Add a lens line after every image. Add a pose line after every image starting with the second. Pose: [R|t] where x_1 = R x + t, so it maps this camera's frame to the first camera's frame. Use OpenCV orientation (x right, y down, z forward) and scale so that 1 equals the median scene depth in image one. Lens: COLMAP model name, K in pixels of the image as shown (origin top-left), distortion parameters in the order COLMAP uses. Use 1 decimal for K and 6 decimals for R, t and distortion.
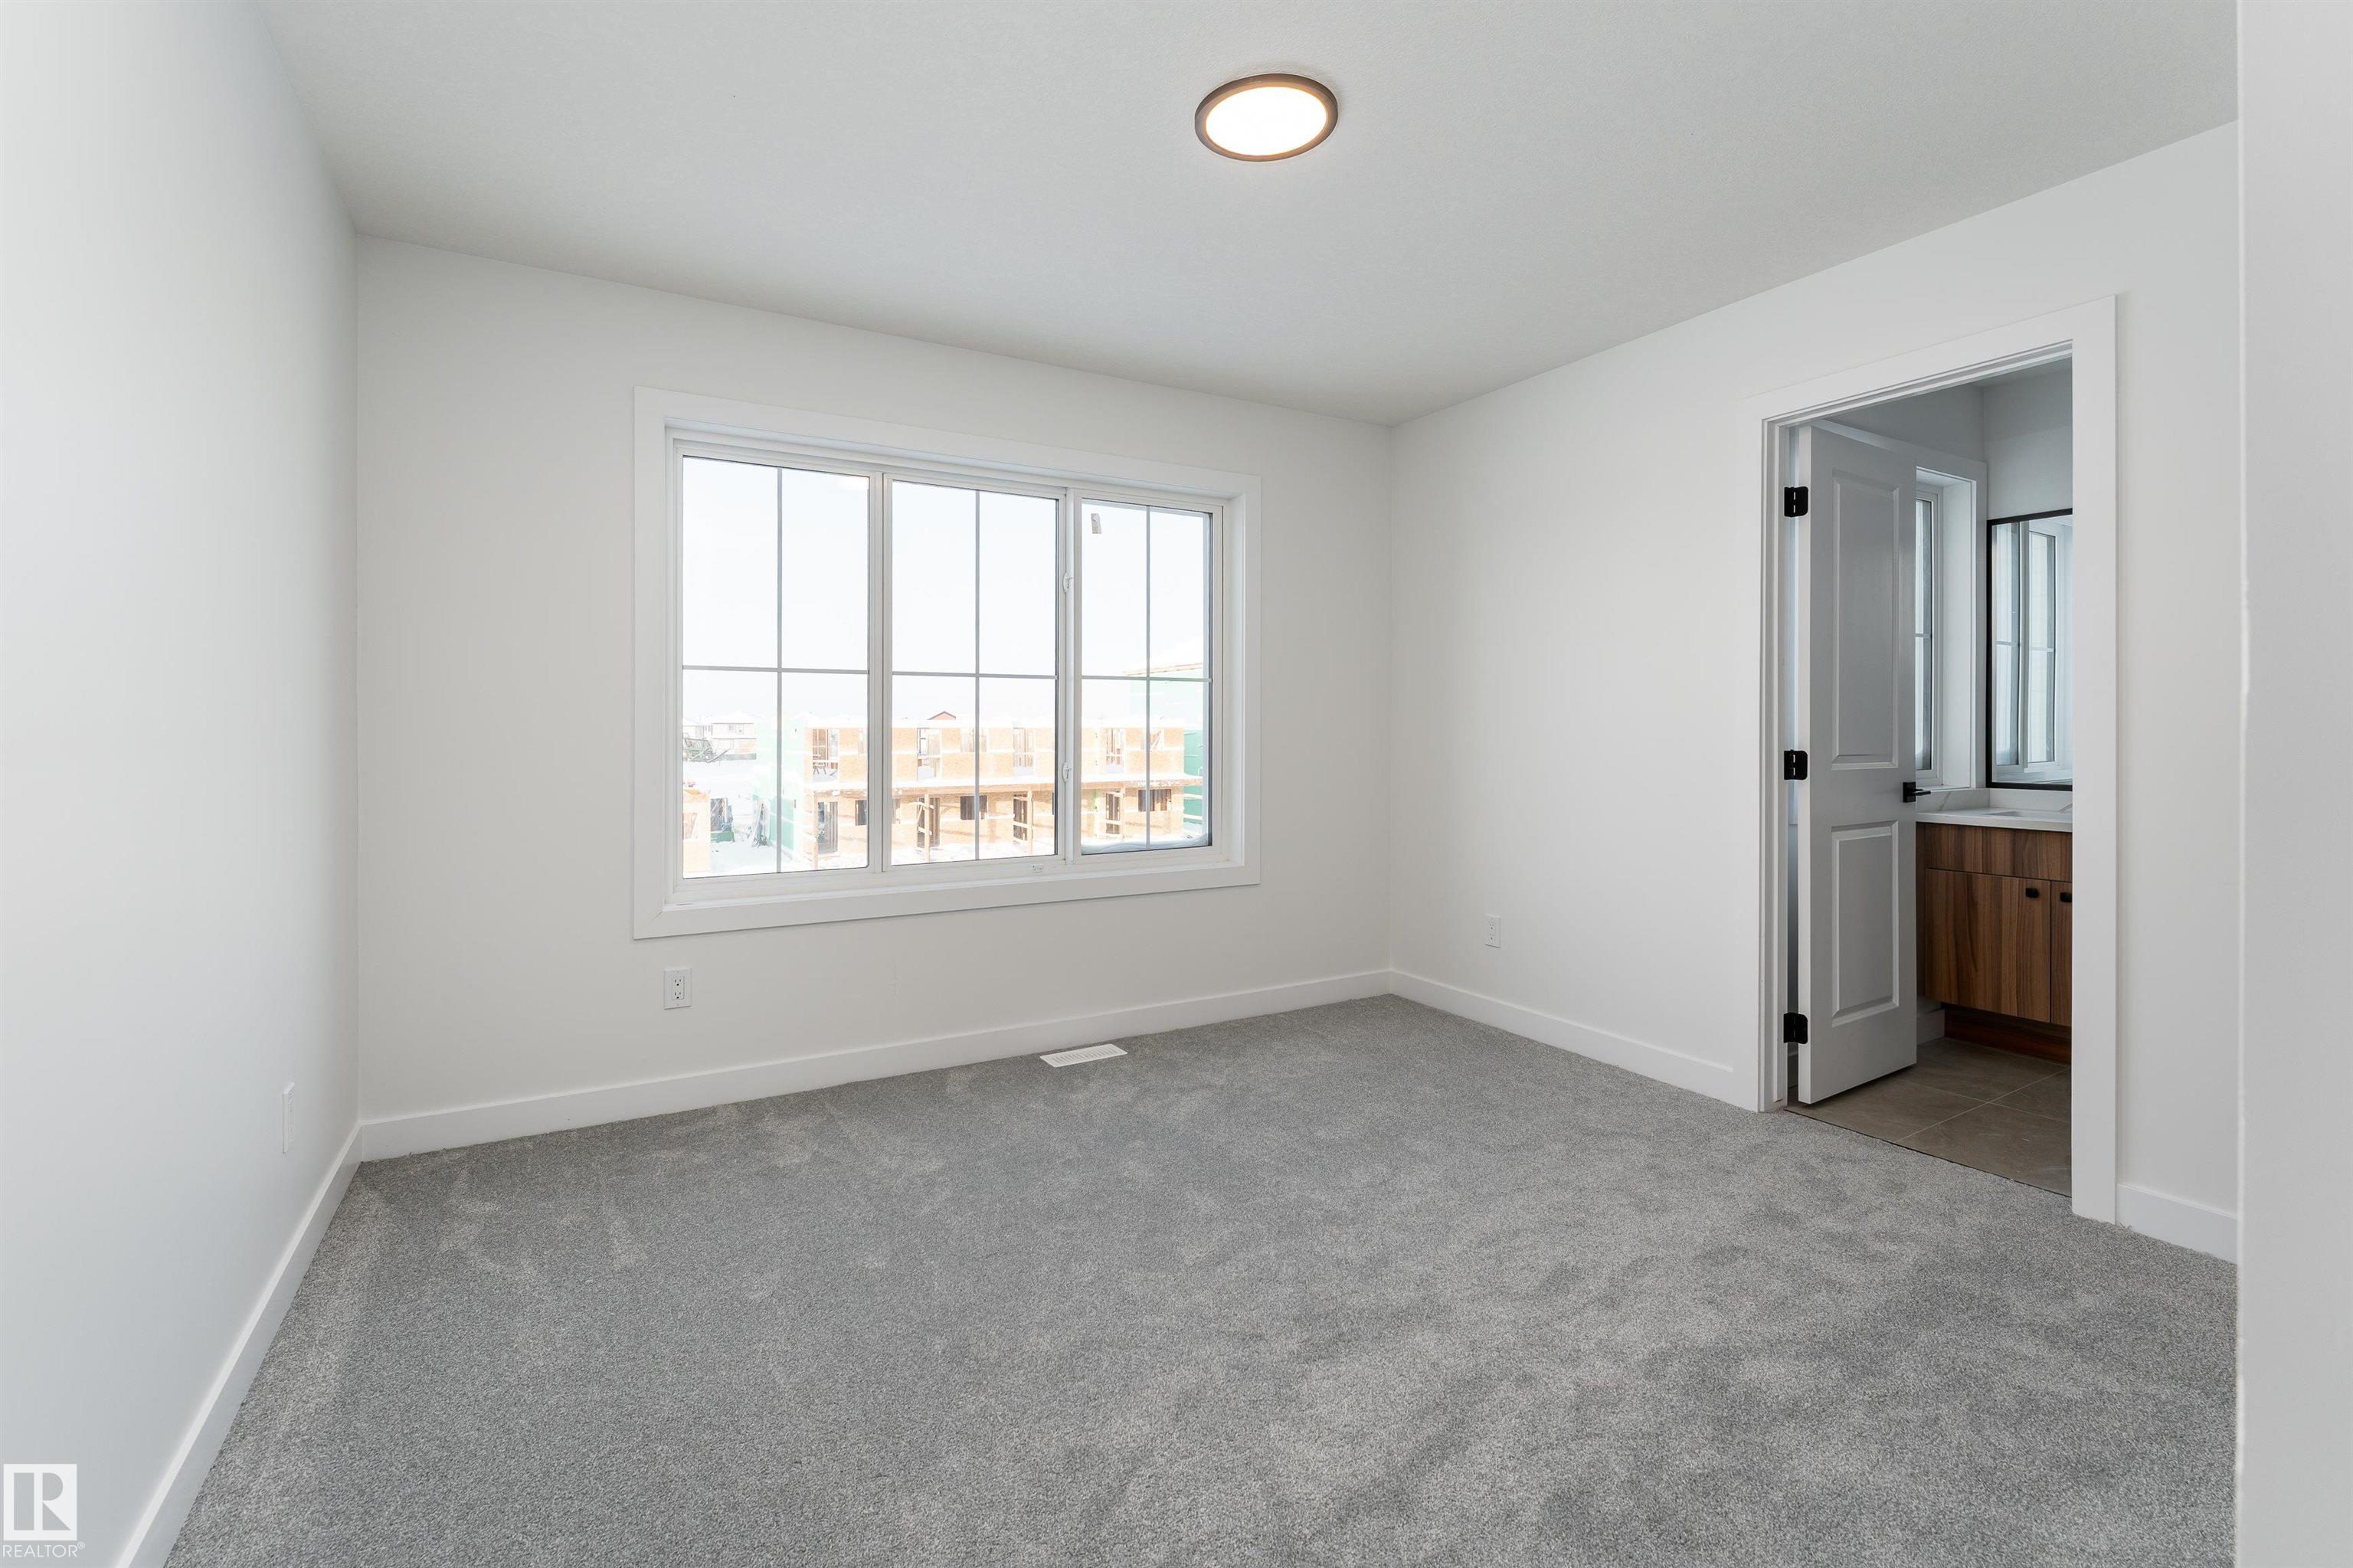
lens RADIAL K [[1036.3, 0, 1160.5], [0, 1036.3, 739.6], [0, 0, 1]] dist [-0.000775, -0.000158]
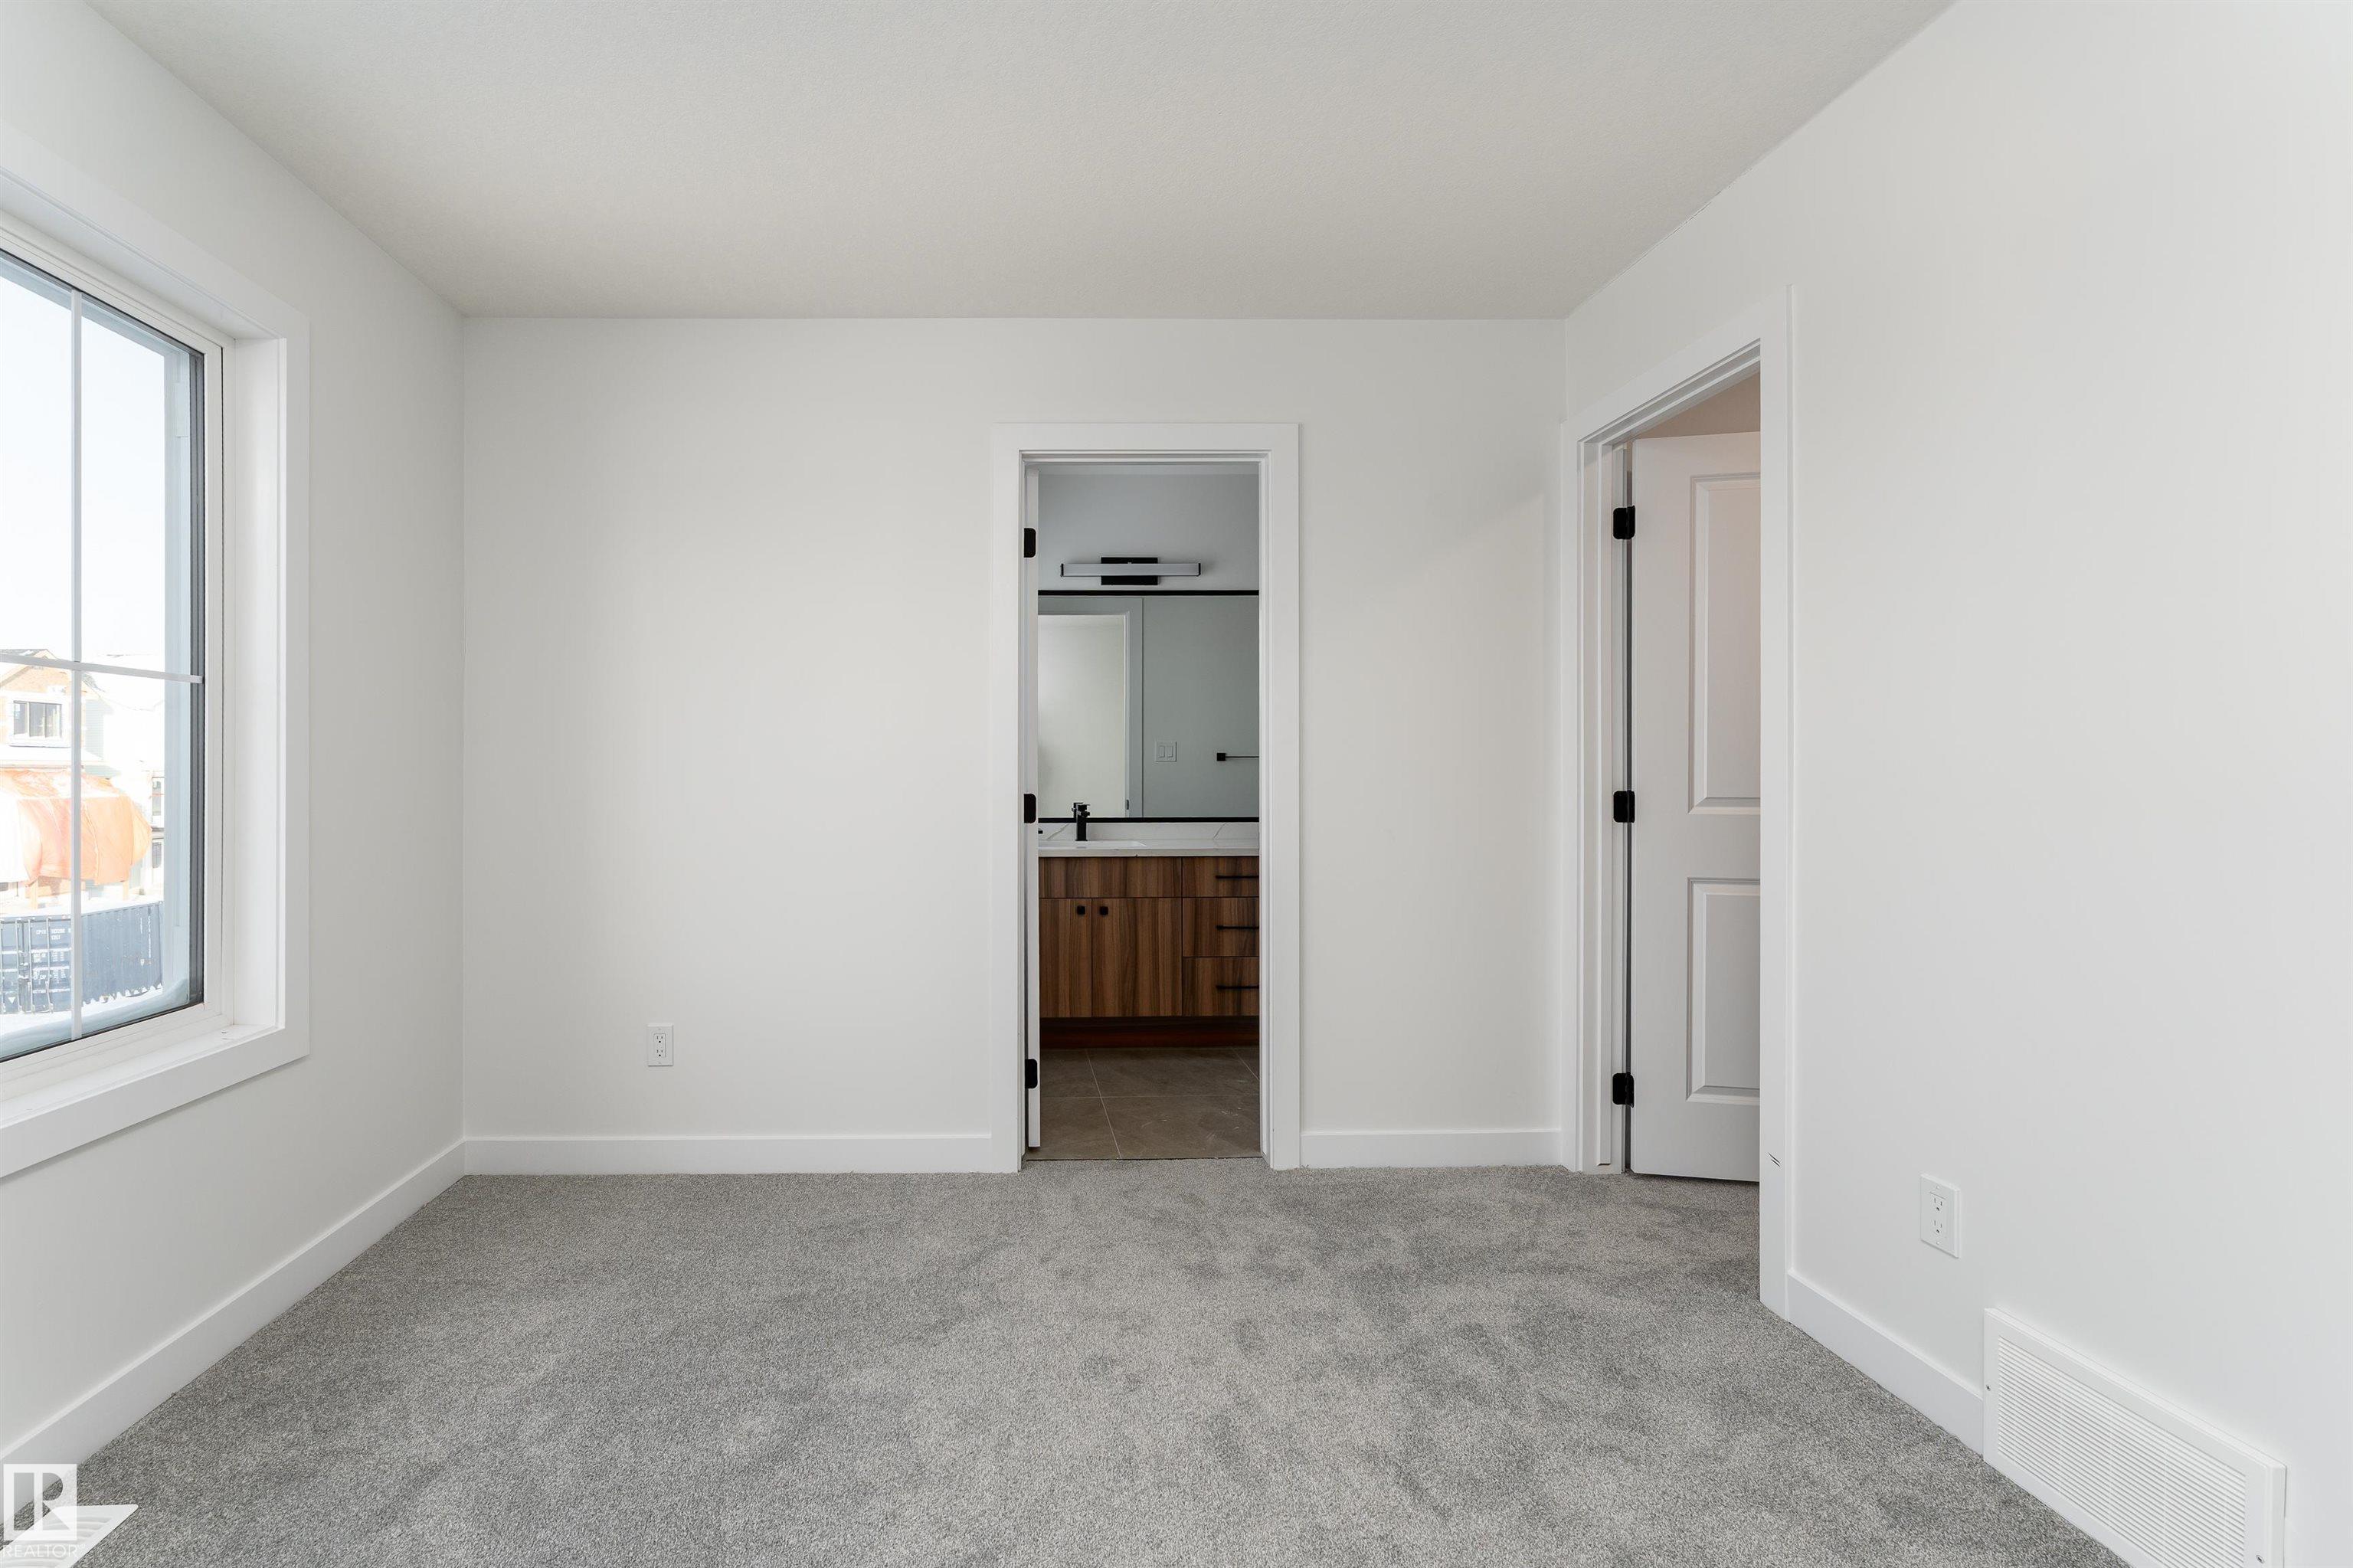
lens RADIAL K [[1069.3, 0, 1176.5], [0, 1069.3, 774.9], [0, 0, 1]] dist [0.000730, -0.000337]
pose [[0.488319, -0.004203, 0.872655, -0.210348], [0.011879, 0.999928, -0.001831, -0.003671], [-0.872585, 0.011260, 0.488333, 0.380166]]
